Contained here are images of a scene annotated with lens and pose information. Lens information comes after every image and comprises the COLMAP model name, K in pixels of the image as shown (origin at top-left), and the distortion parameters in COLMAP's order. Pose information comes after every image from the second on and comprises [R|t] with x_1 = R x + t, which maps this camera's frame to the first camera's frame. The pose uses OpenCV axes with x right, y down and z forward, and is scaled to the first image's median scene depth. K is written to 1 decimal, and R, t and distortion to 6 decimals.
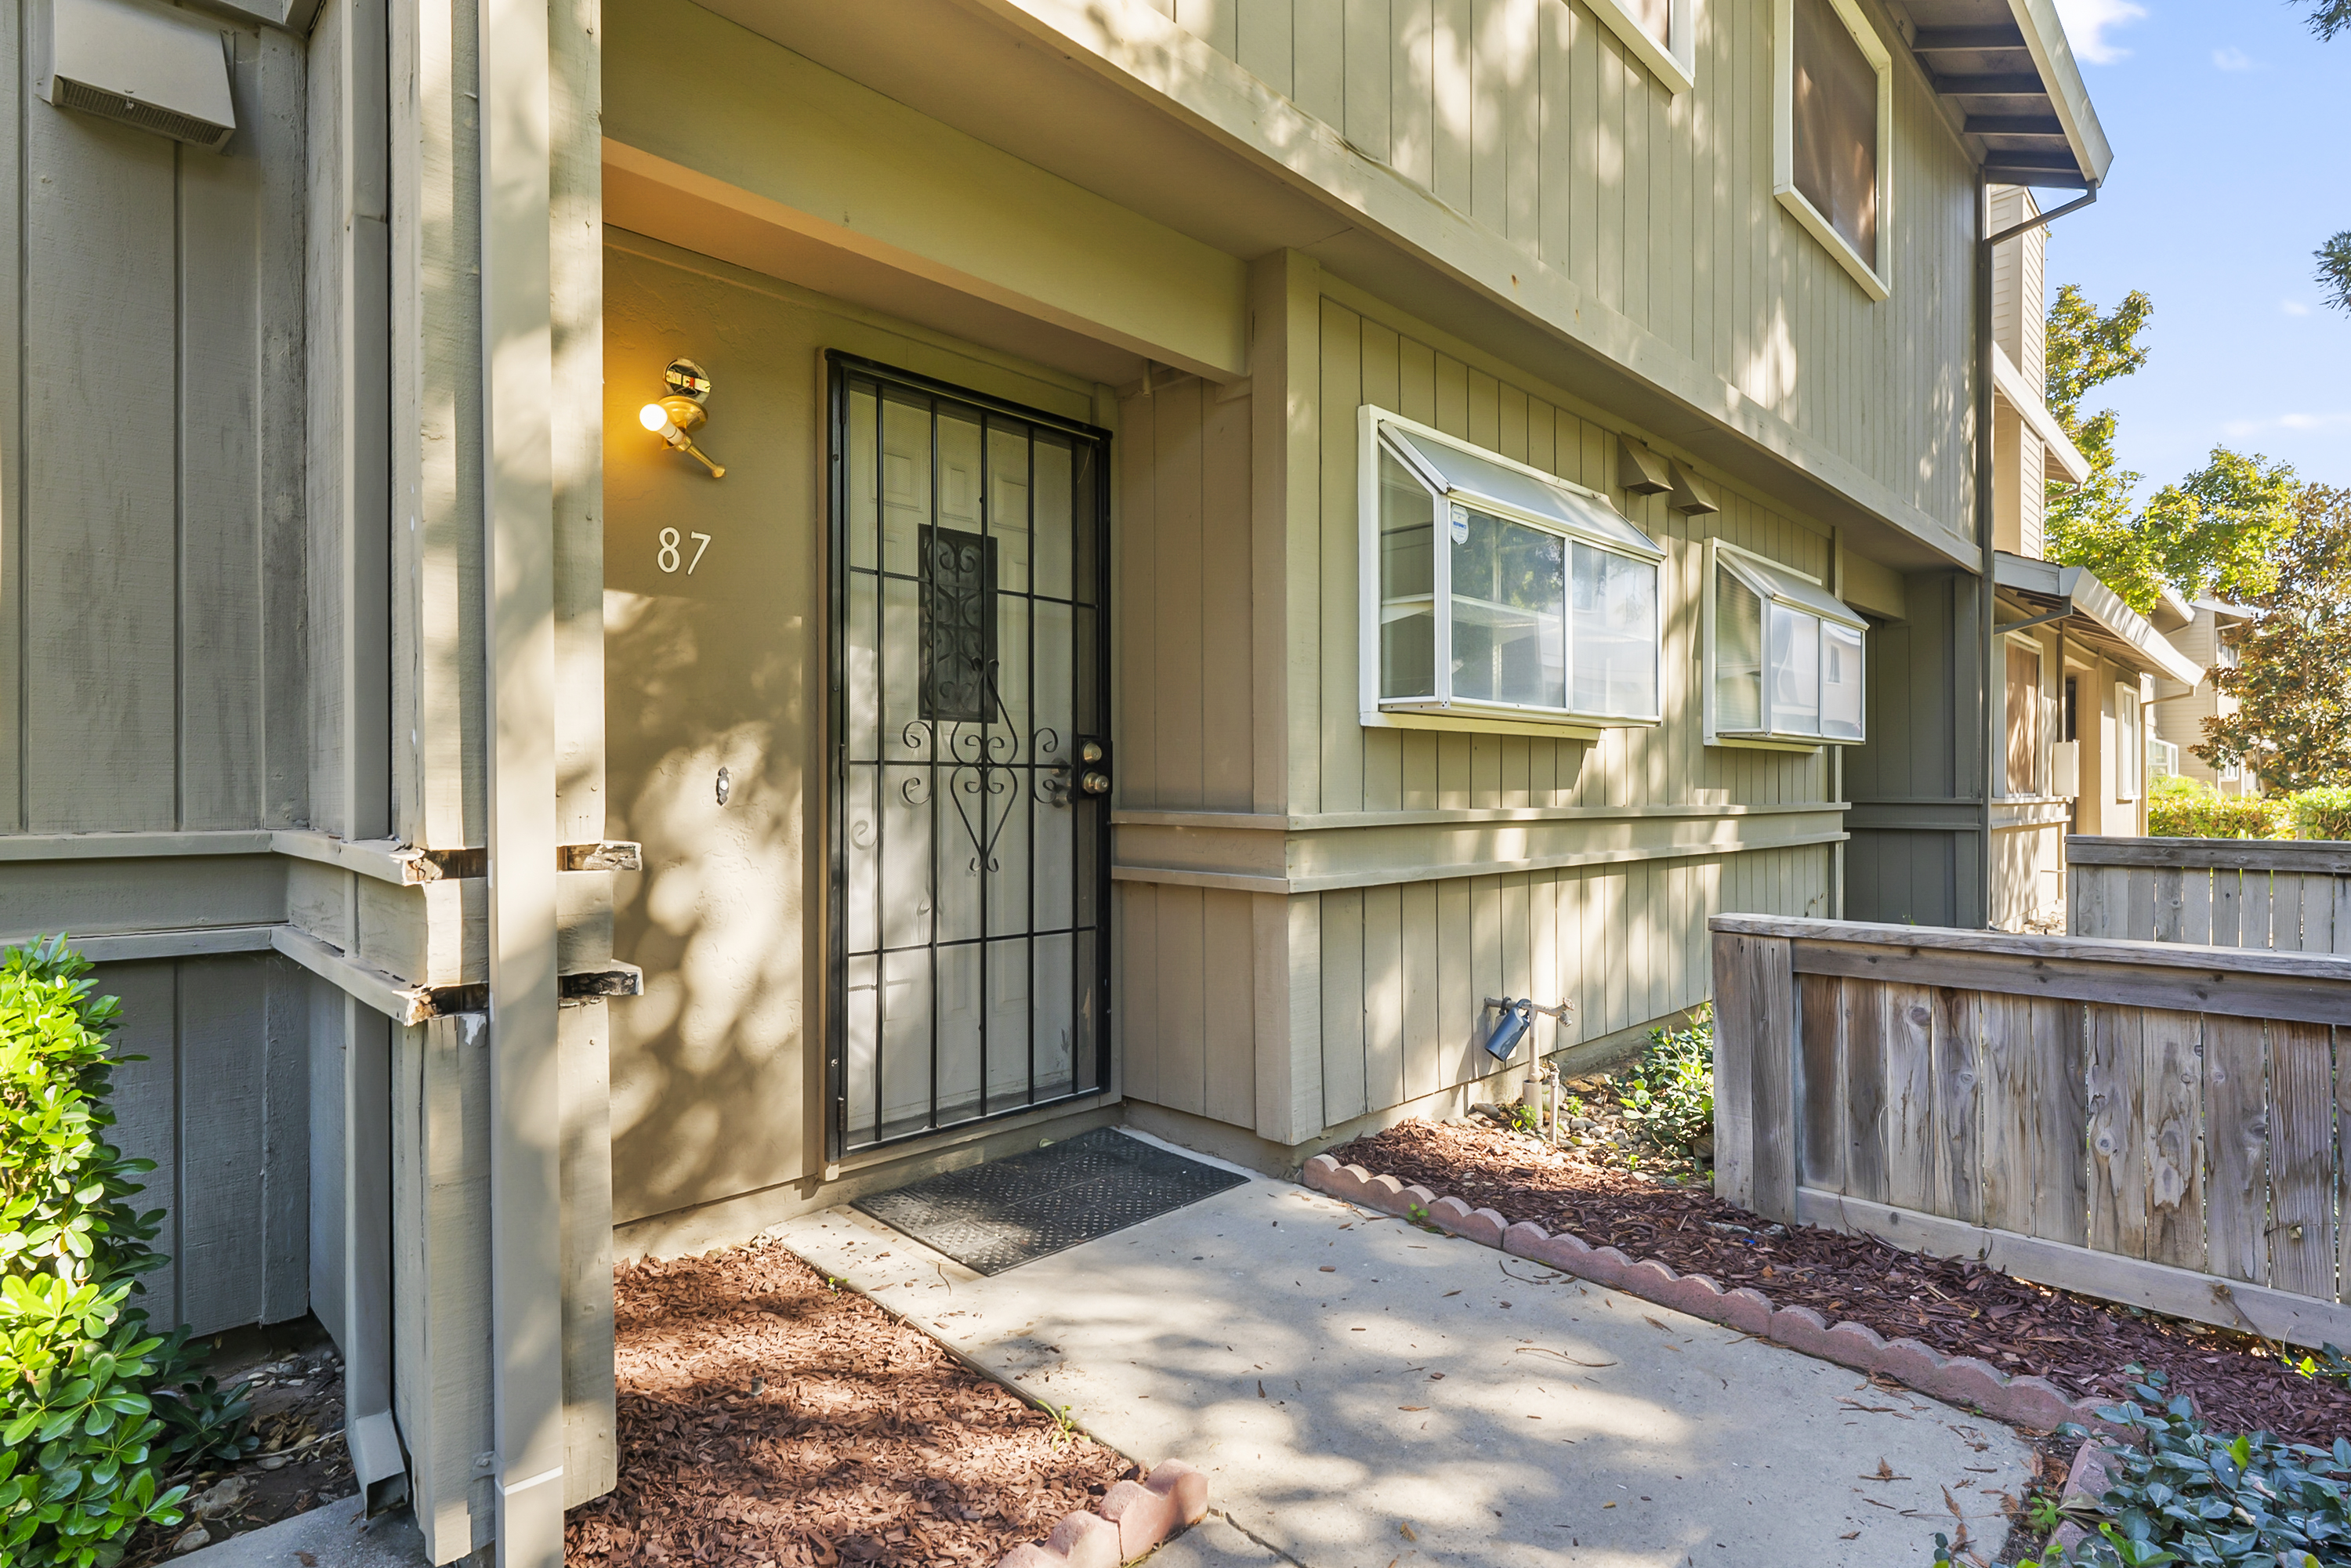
lens RADIAL K [[1194.5, 0, 1161.4], [0, 1194.5, 783.9], [0, 0, 1]] dist [-0.001947, -0.000139]
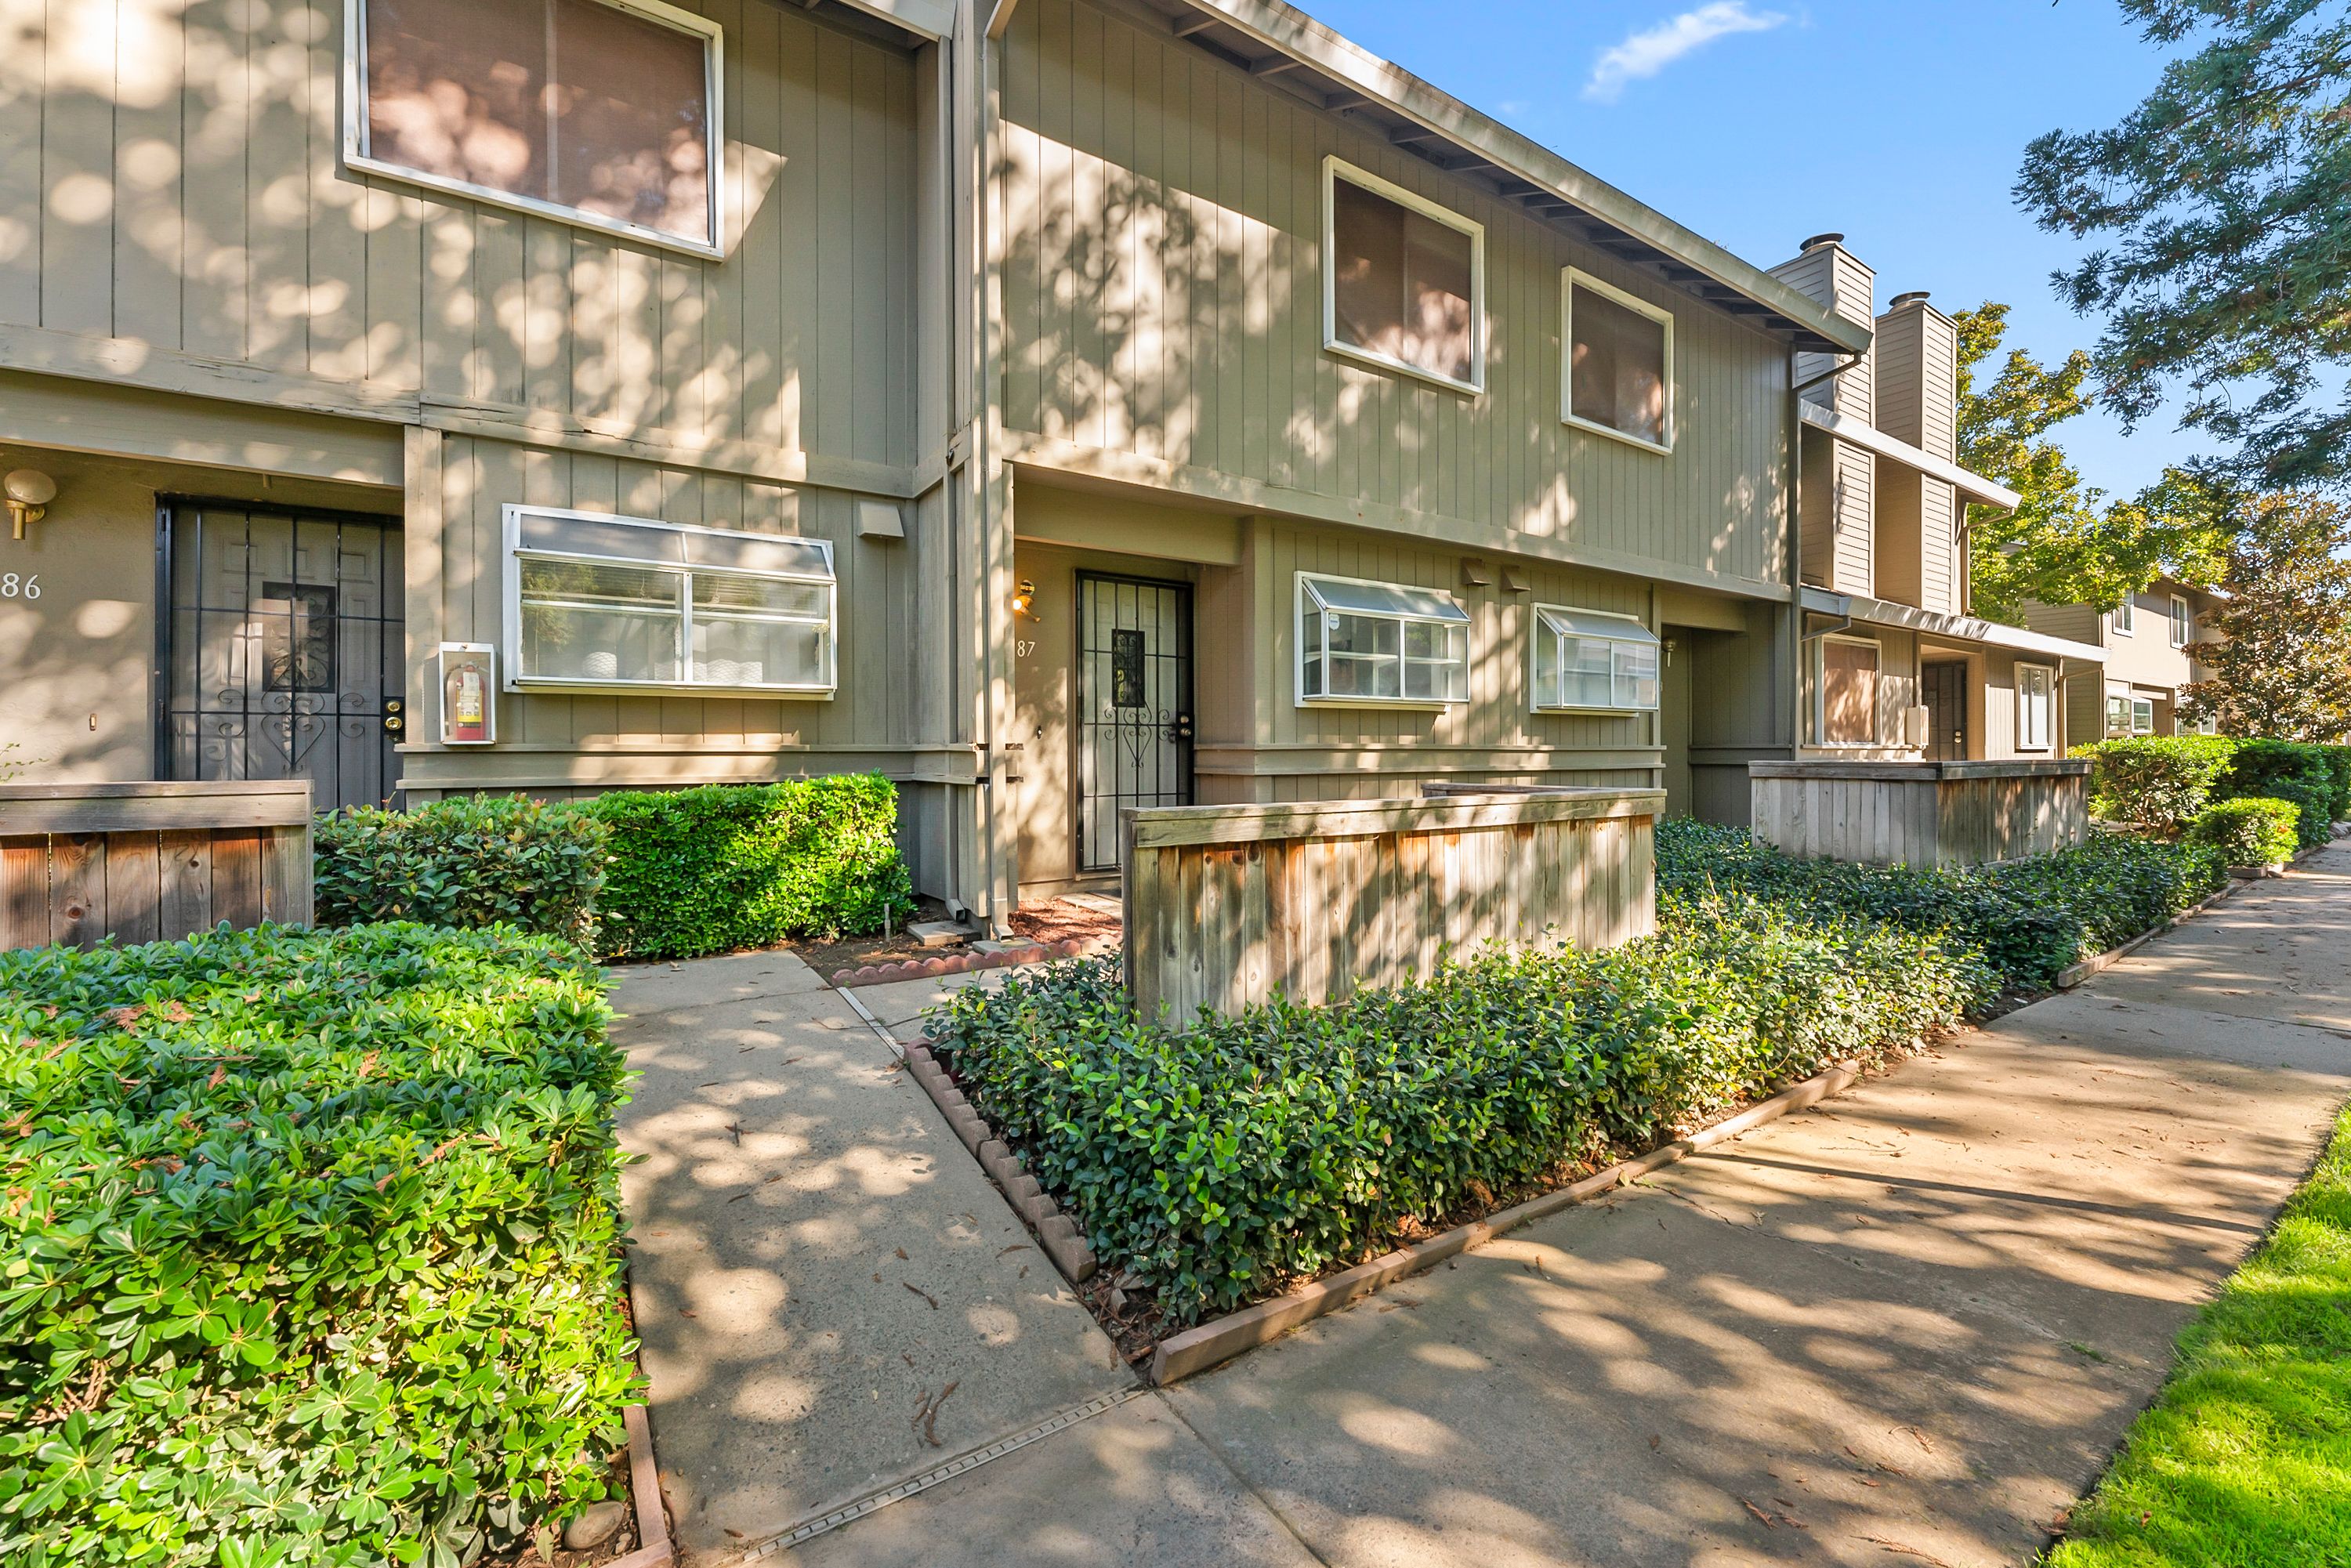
lens RADIAL K [[940.9, 0, 1161.5], [0, 940.9, 754.9], [0, 0, 1]] dist [0.003019, -0.000382]
pose [[0.980503, -0.003178, -0.196477, 0.264356], [0.004400, 0.999974, 0.005782, 0.033144], [0.196454, -0.006534, 0.980491, -0.845409]]
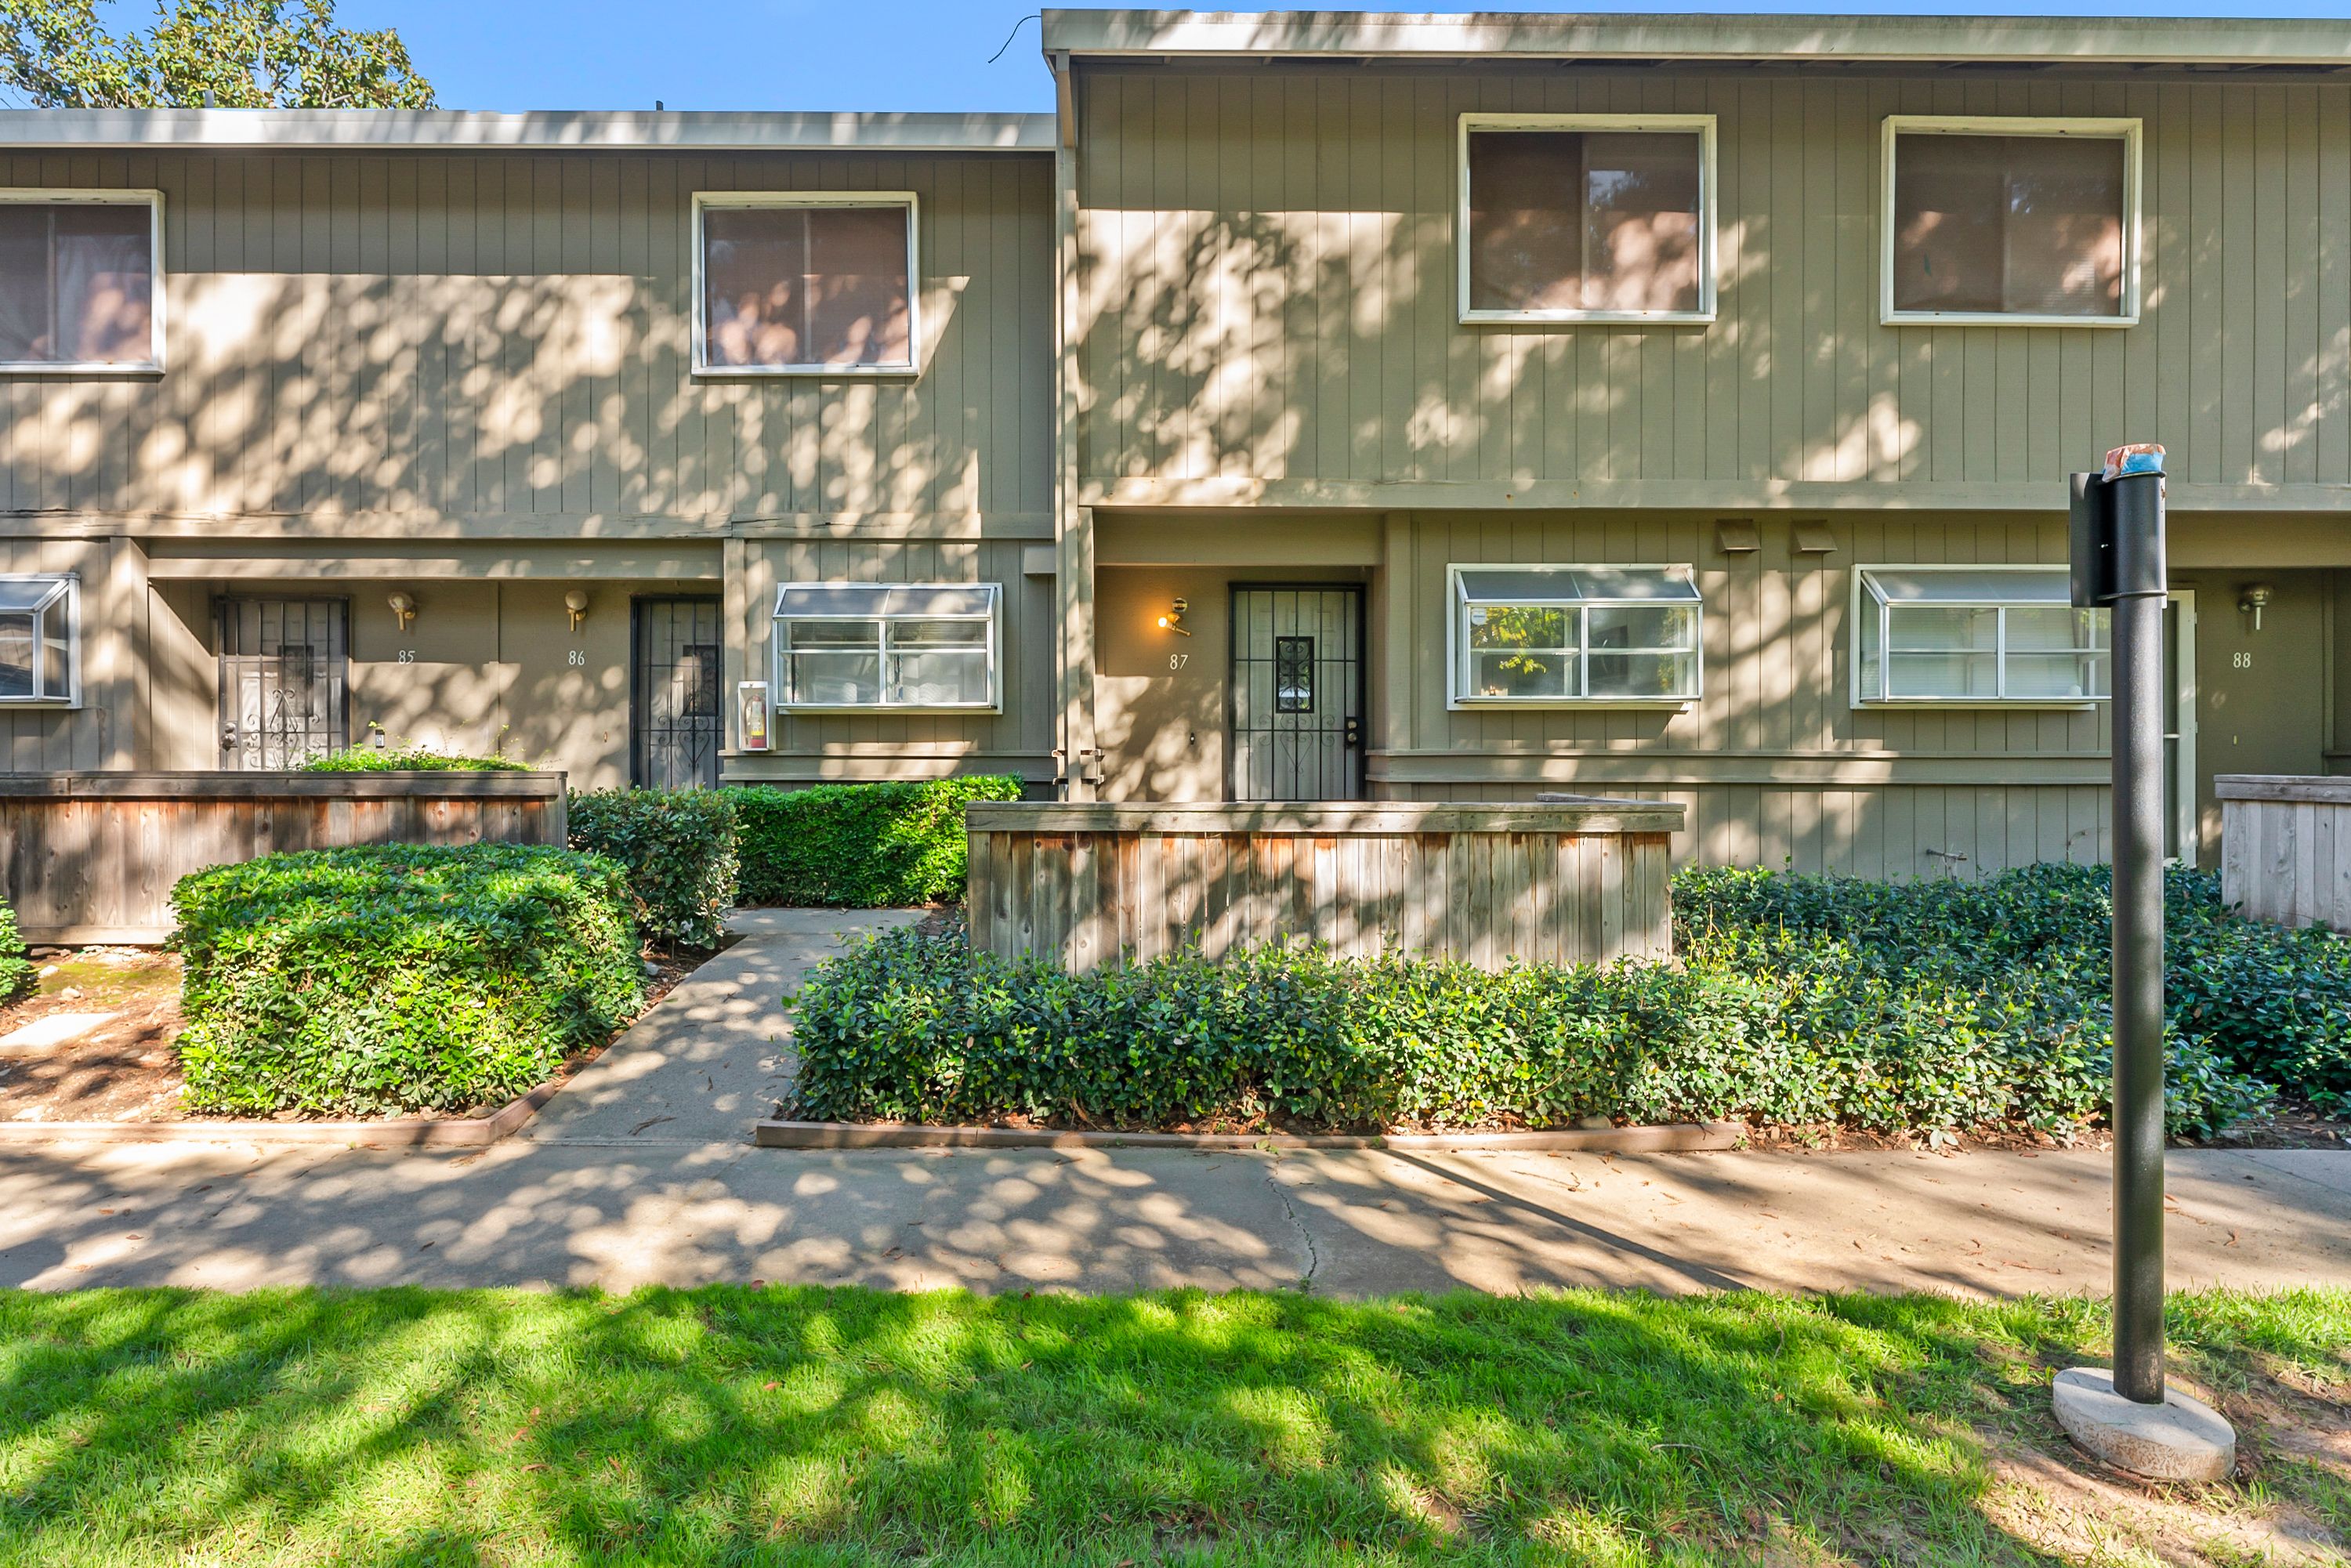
lens RADIAL K [[1105.2, 0, 1177.2], [0, 1105.2, 764.5], [0, 0, 1]] dist [0.006369, -0.000220]
pose [[0.722488, 0.004974, -0.691366, 1.184302], [0.002090, 0.999954, 0.009378, 0.030023], [0.691380, -0.008221, 0.722444, -0.796363]]
